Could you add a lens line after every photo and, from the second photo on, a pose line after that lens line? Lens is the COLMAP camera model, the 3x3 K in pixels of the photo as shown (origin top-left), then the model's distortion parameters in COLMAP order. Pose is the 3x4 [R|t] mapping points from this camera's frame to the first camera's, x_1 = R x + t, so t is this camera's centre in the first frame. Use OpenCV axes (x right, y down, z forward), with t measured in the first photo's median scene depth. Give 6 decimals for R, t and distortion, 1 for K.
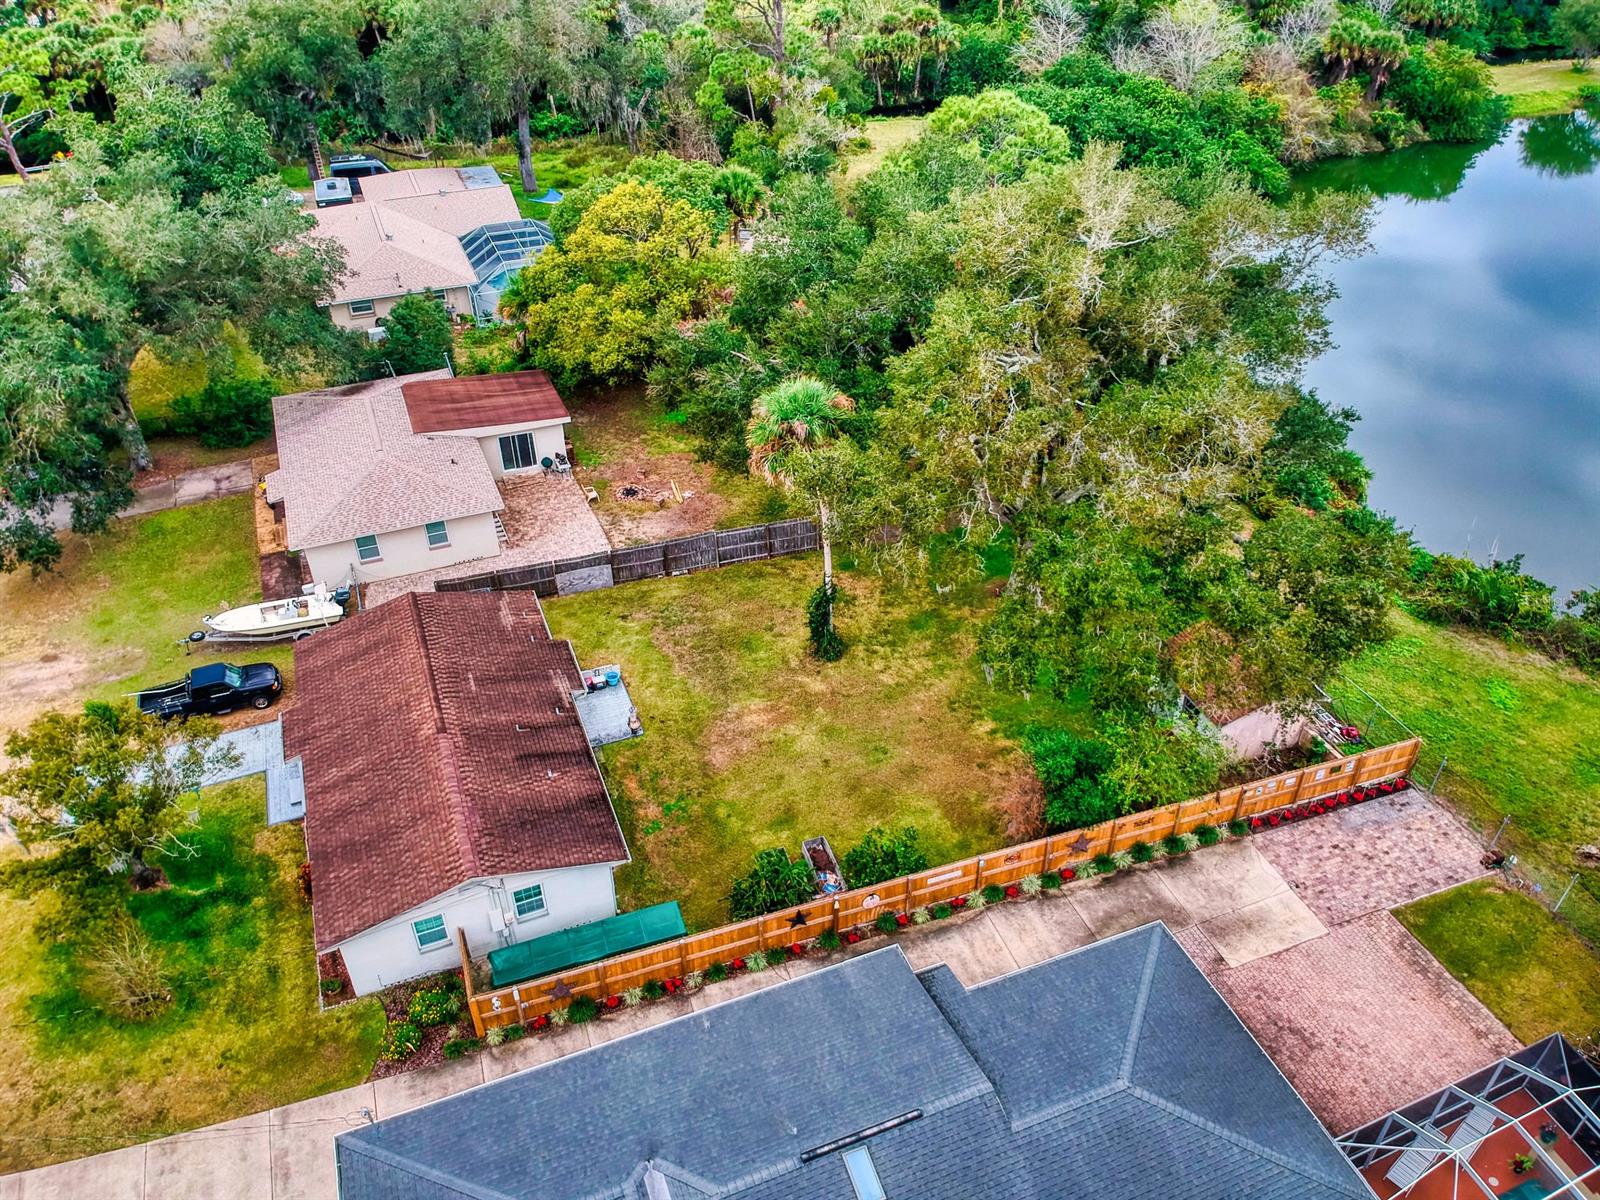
lens RADIAL K [[1174.9, 0, 805.2], [0, 1174.9, 598.1], [0, 0, 1]] dist [0.073402, -0.140701]
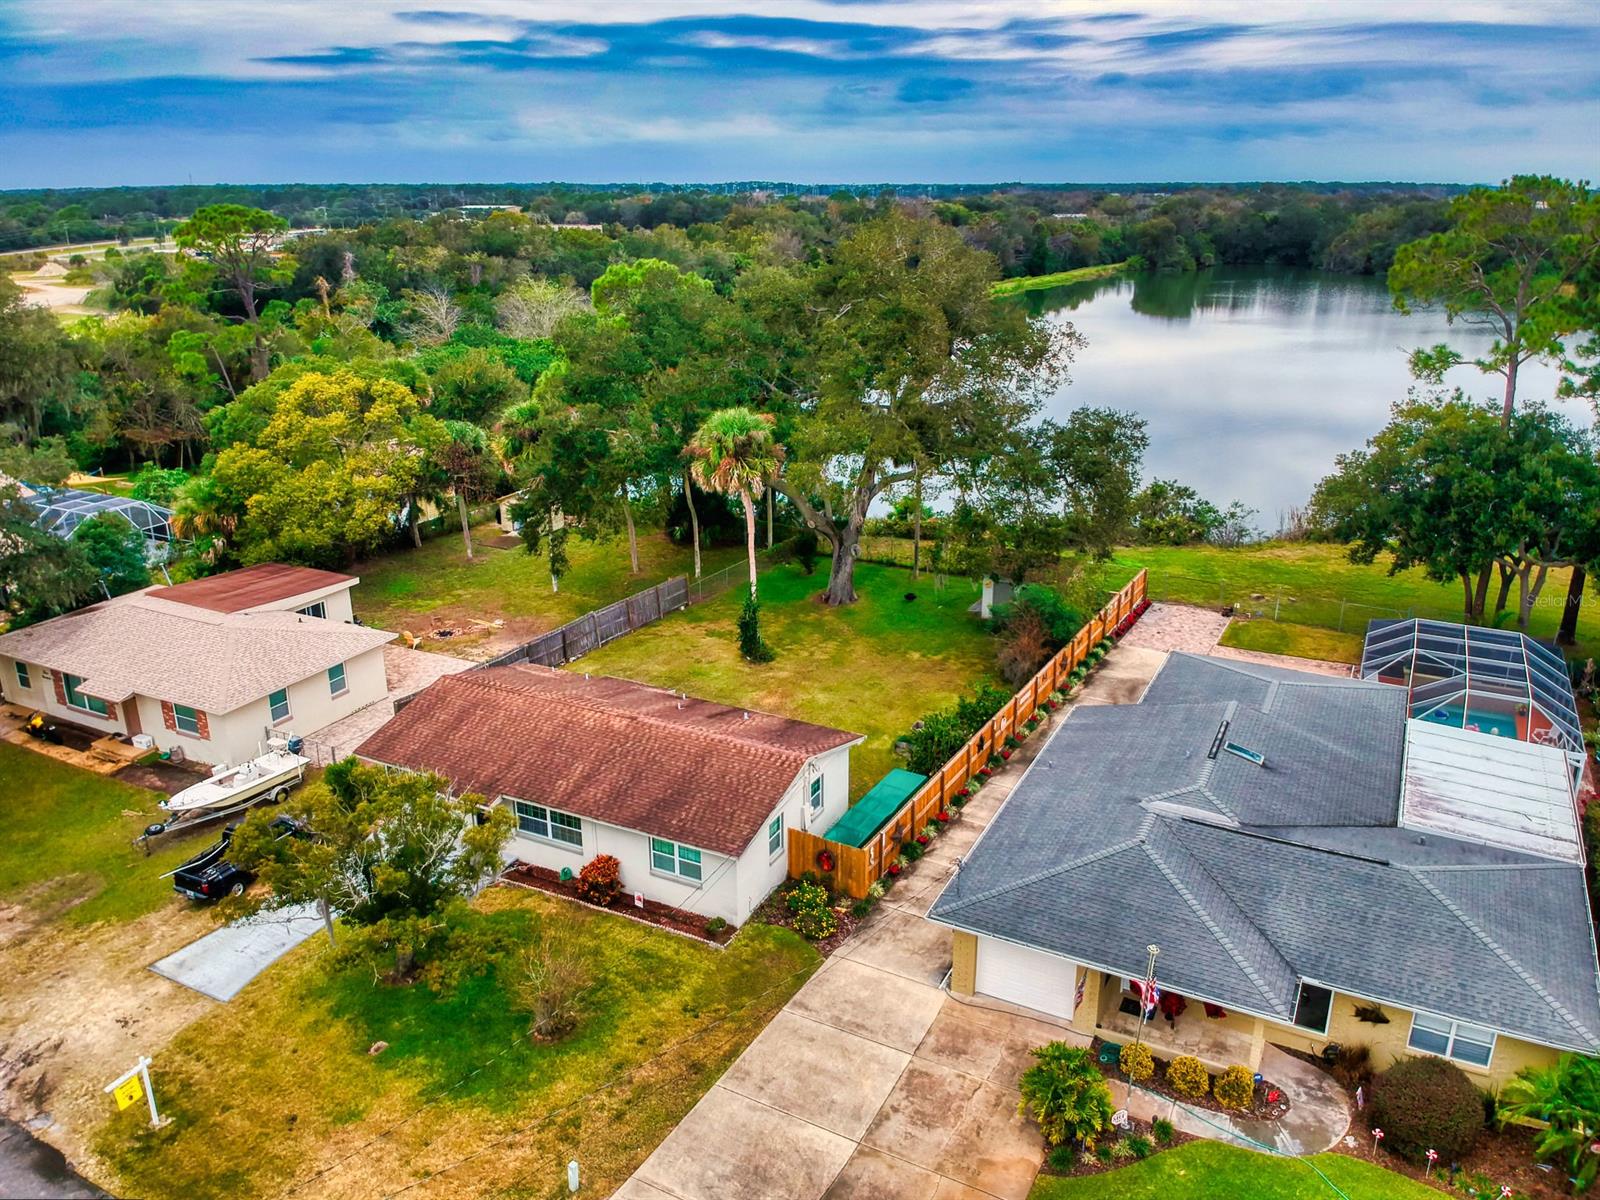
lens RADIAL K [[1176.4, 0, 803.0], [0, 1176.4, 600.9], [0, 0, 1]] dist [0.071799, -0.139947]
pose [[0.752038, -0.214234, 0.623331, -0.798544], [0.385792, 0.909854, -0.152742, 0.228372], [-0.534418, 0.355344, 0.766895, 0.092236]]
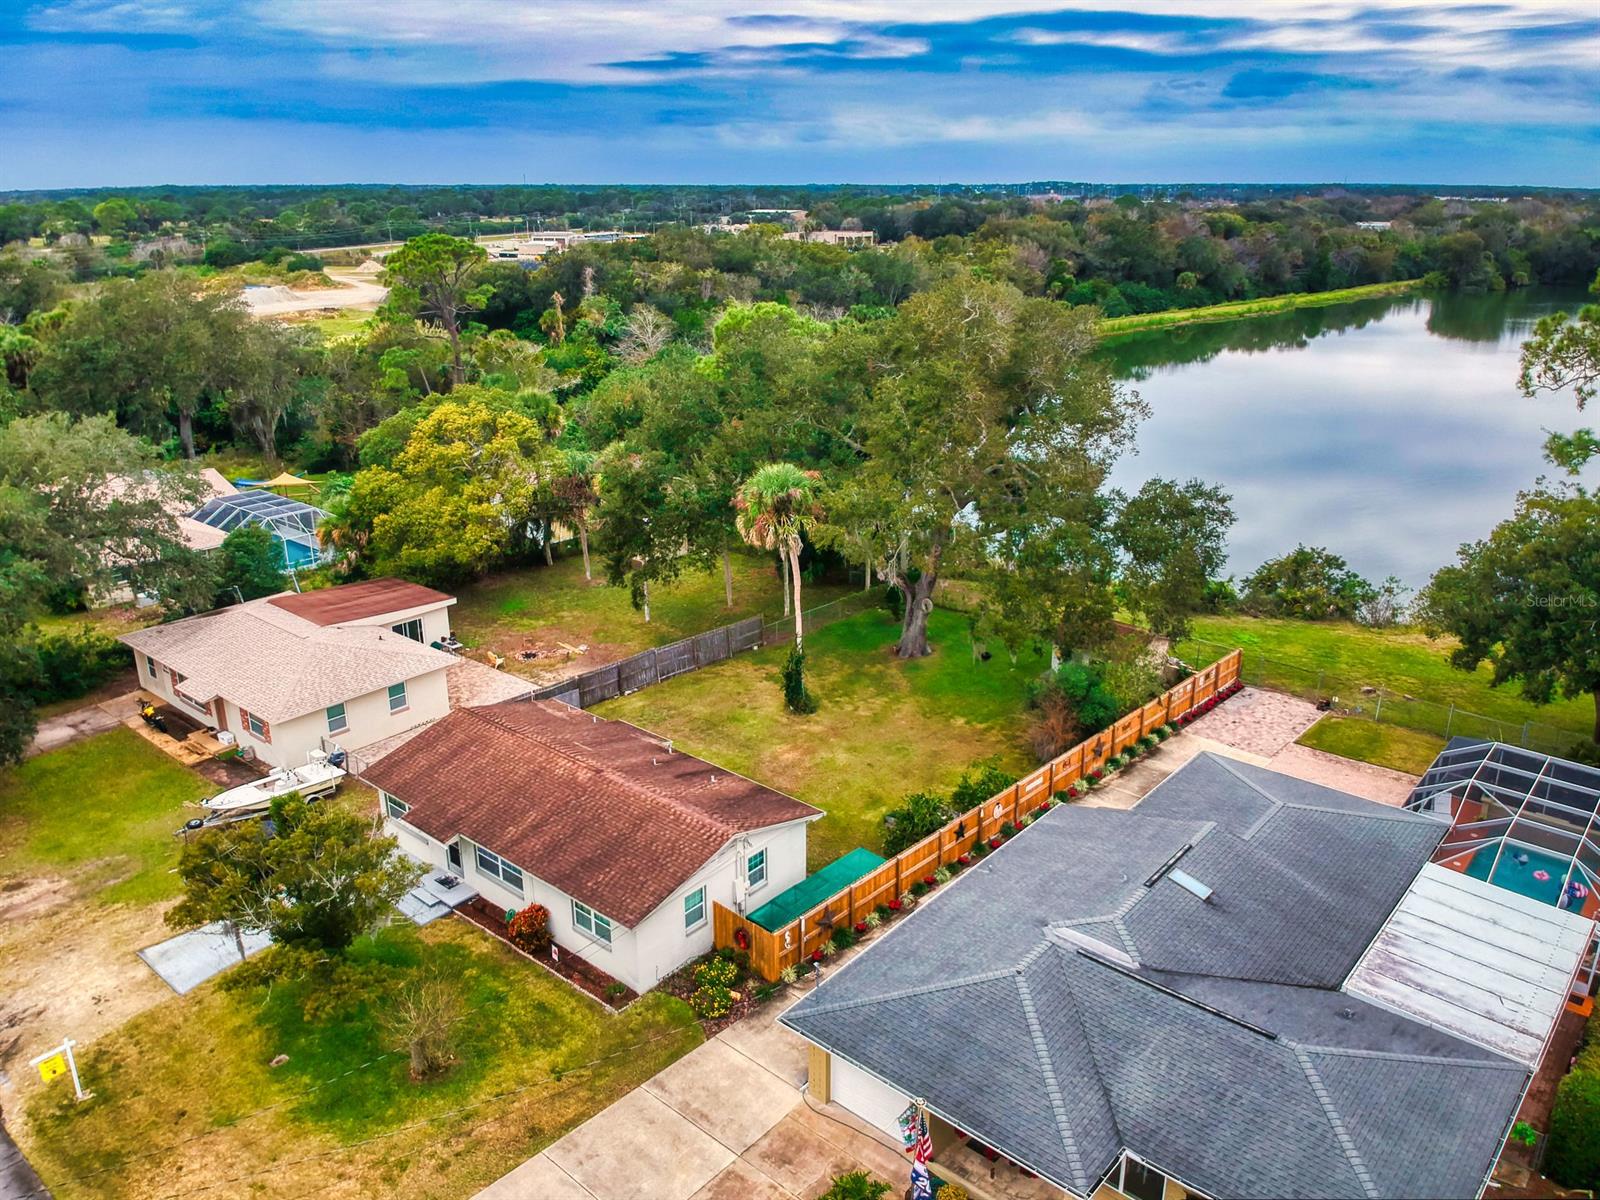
lens RADIAL K [[1176.6, 0, 806.7], [0, 1176.6, 602.5], [0, 0, 1]] dist [0.074565, -0.147221]
pose [[0.884789, -0.150888, 0.440888, -0.577765], [0.271503, 0.935871, -0.224571, 0.254826], [-0.378729, 0.318400, 0.869014, -0.051253]]
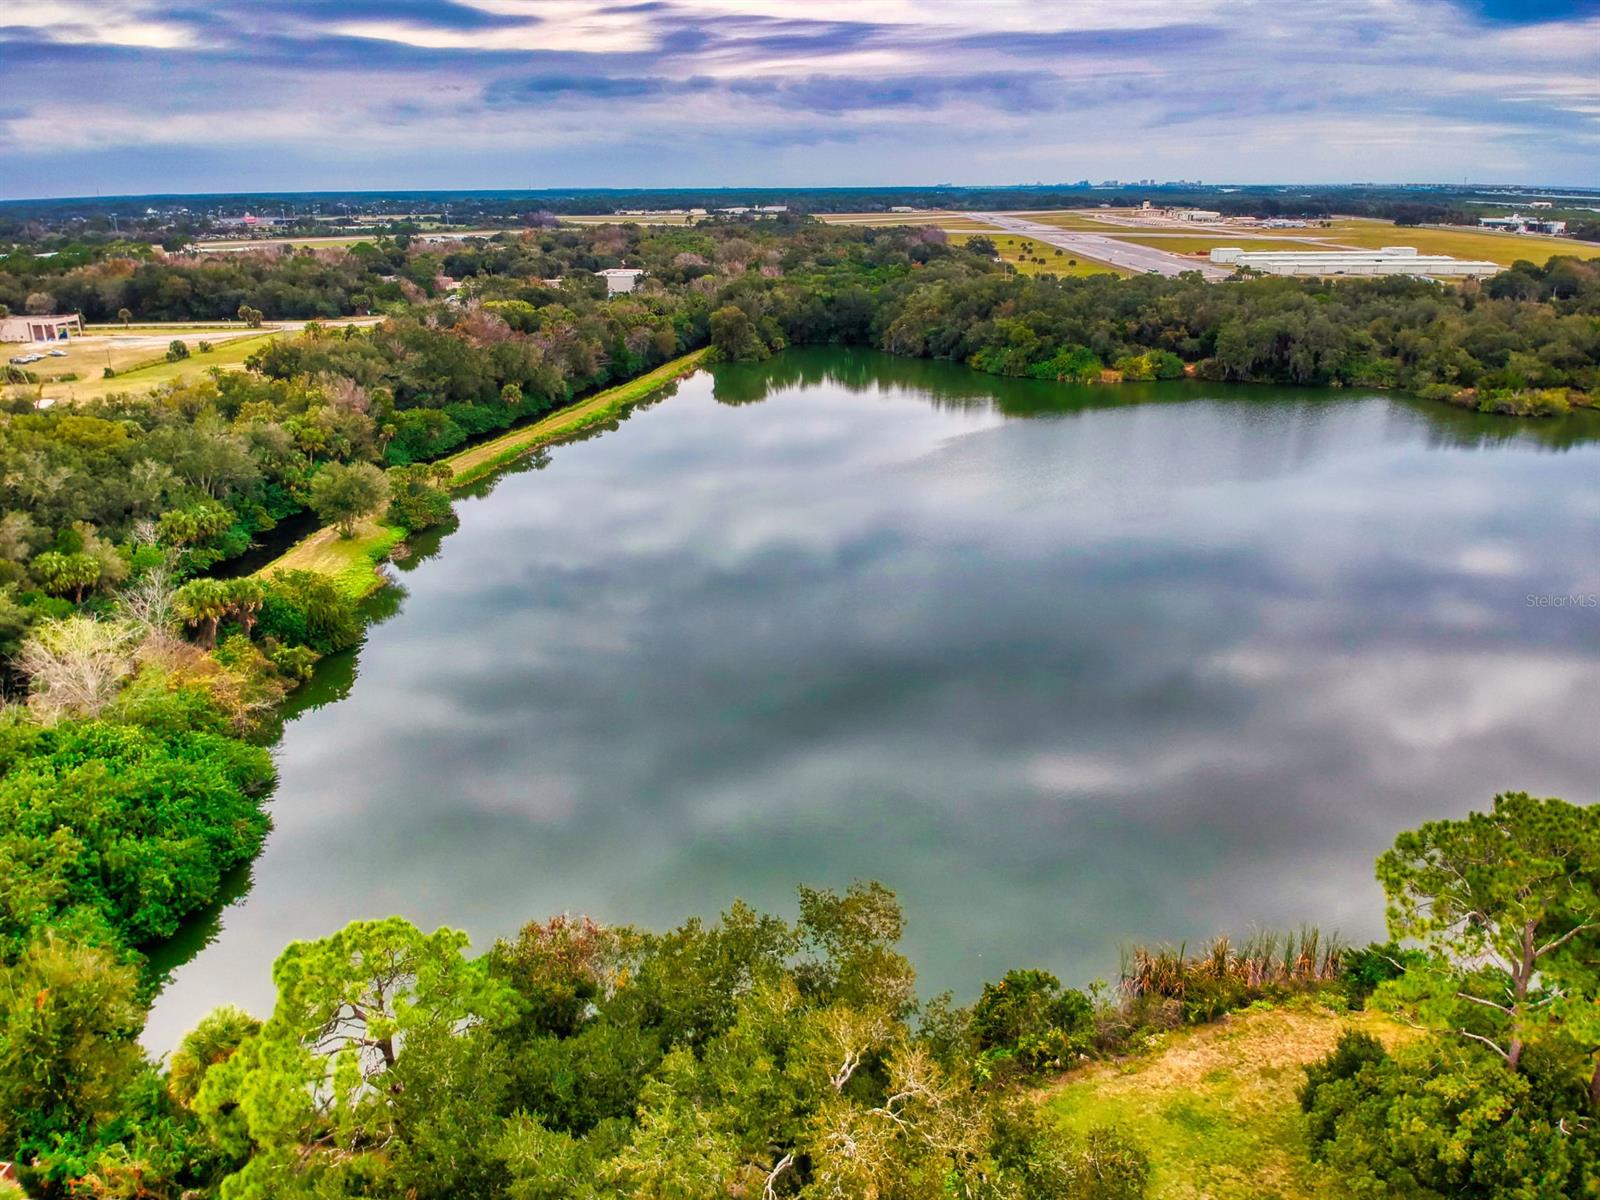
lens RADIAL K [[1178.3, 0, 801.3], [0, 1178.3, 598.5], [0, 0, 1]] dist [0.061809, -0.127711]
pose [[0.449078, -0.293594, 0.843879, -0.455002], [0.531367, 0.847058, 0.011928, -0.644747], [-0.718317, 0.443052, 0.536401, 0.316028]]
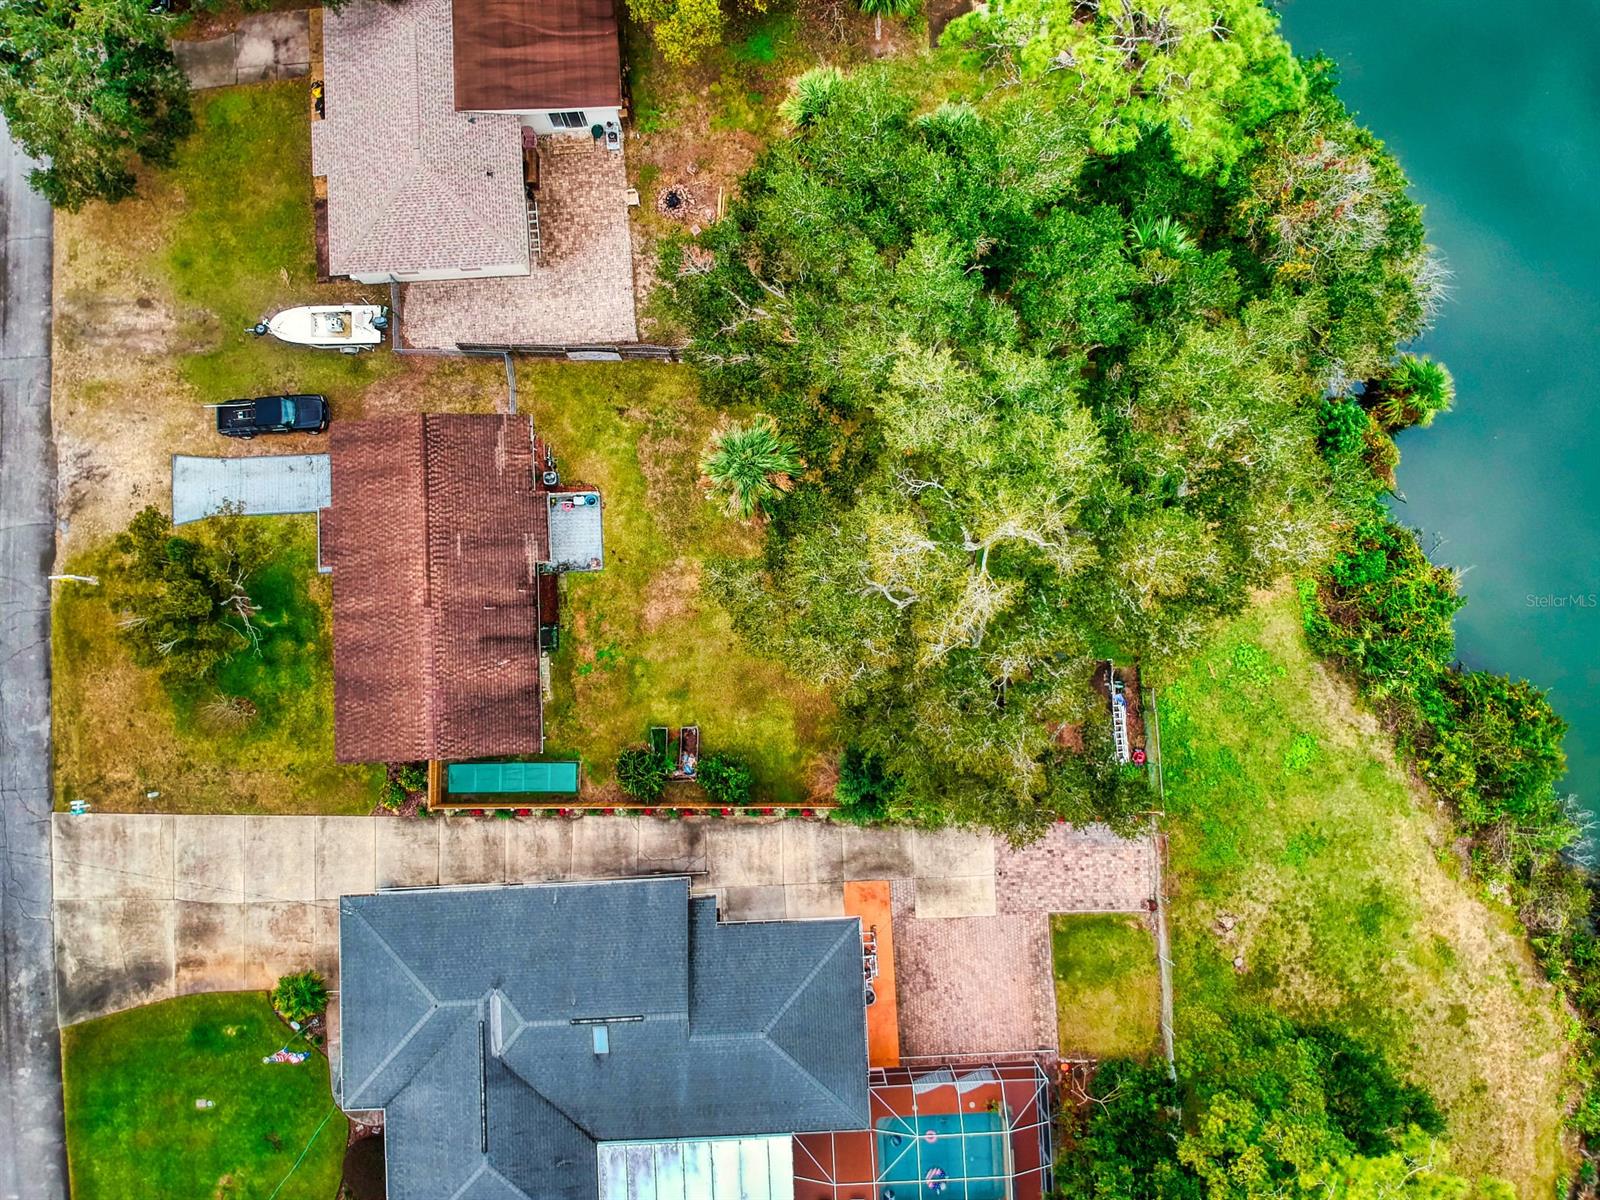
lens RADIAL K [[1159.6, 0, 797.8], [0, 1159.6, 596.9], [0, 0, 1]] dist [0.075698, -0.140001]
pose [[0.945806, 0.323955, -0.022451, 0.106830], [-0.192979, 0.616324, 0.763481, -0.943708], [0.261170, -0.717773, 0.645440, 0.267895]]
